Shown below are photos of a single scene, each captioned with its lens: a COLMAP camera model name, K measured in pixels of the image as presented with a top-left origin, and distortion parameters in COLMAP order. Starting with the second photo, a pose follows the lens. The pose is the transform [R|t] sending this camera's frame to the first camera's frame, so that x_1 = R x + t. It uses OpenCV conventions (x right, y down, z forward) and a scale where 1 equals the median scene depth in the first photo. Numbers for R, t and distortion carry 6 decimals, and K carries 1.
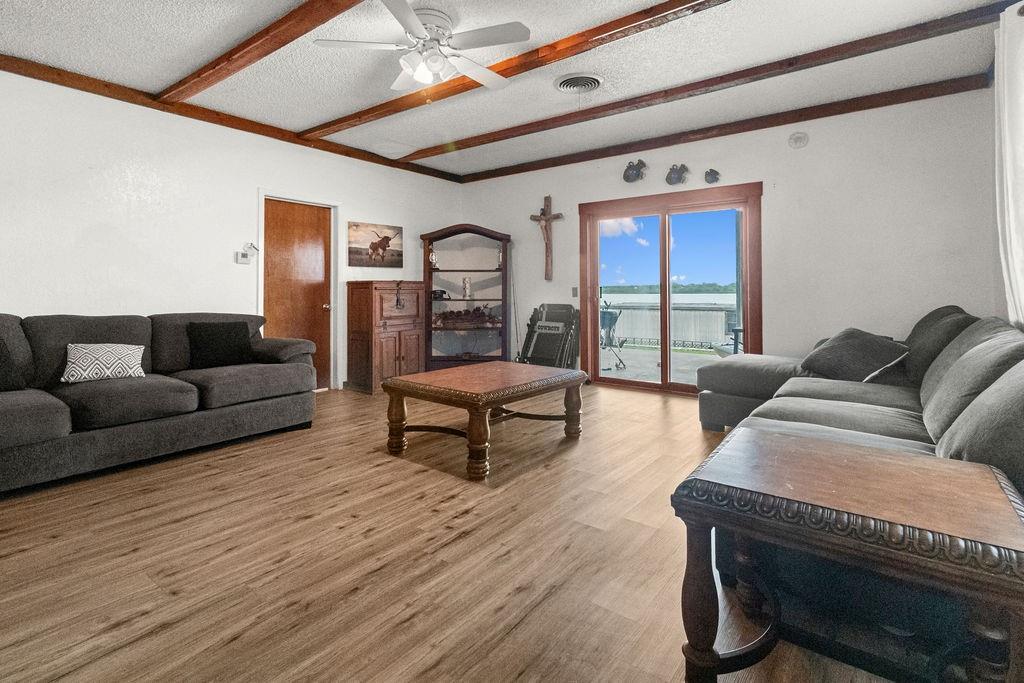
lens RADIAL K [[495.9, 0, 510.2], [0, 495.9, 292.1], [0, 0, 1]] dist [-0.000239, 0.000285]
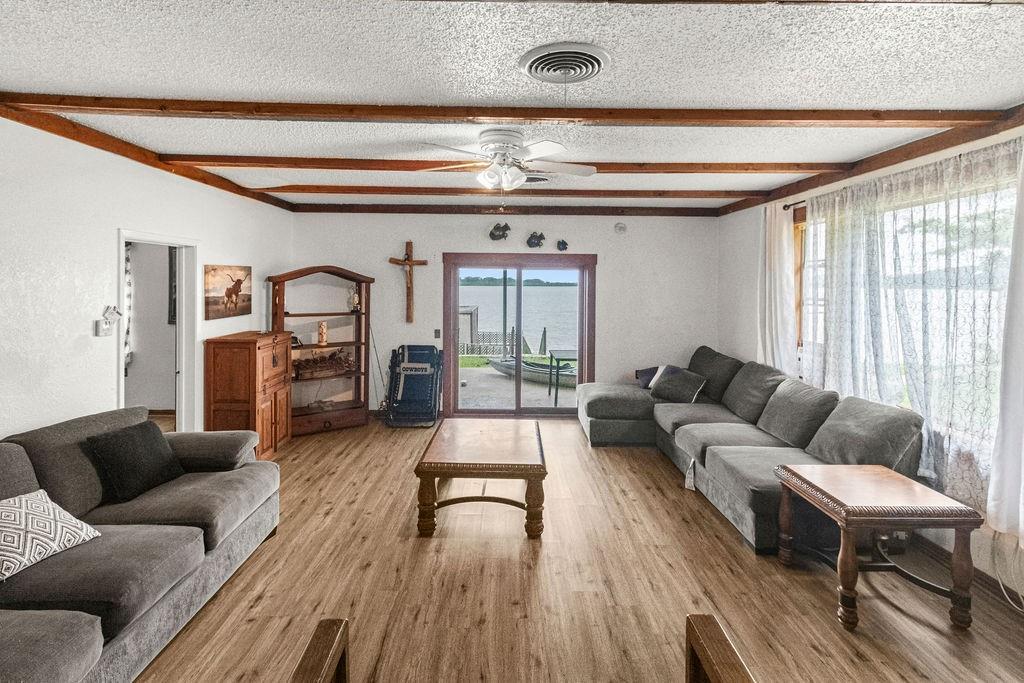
lens RADIAL K [[495.9, 0, 510.2], [0, 495.9, 292.1], [0, 0, 1]] dist [-0.000239, 0.000285]
pose [[0.788494, -0.002651, 0.615037, -0.411098], [-0.008661, 0.999844, 0.015413, -0.109590], [-0.614981, -0.017480, 0.788348, 0.054911]]
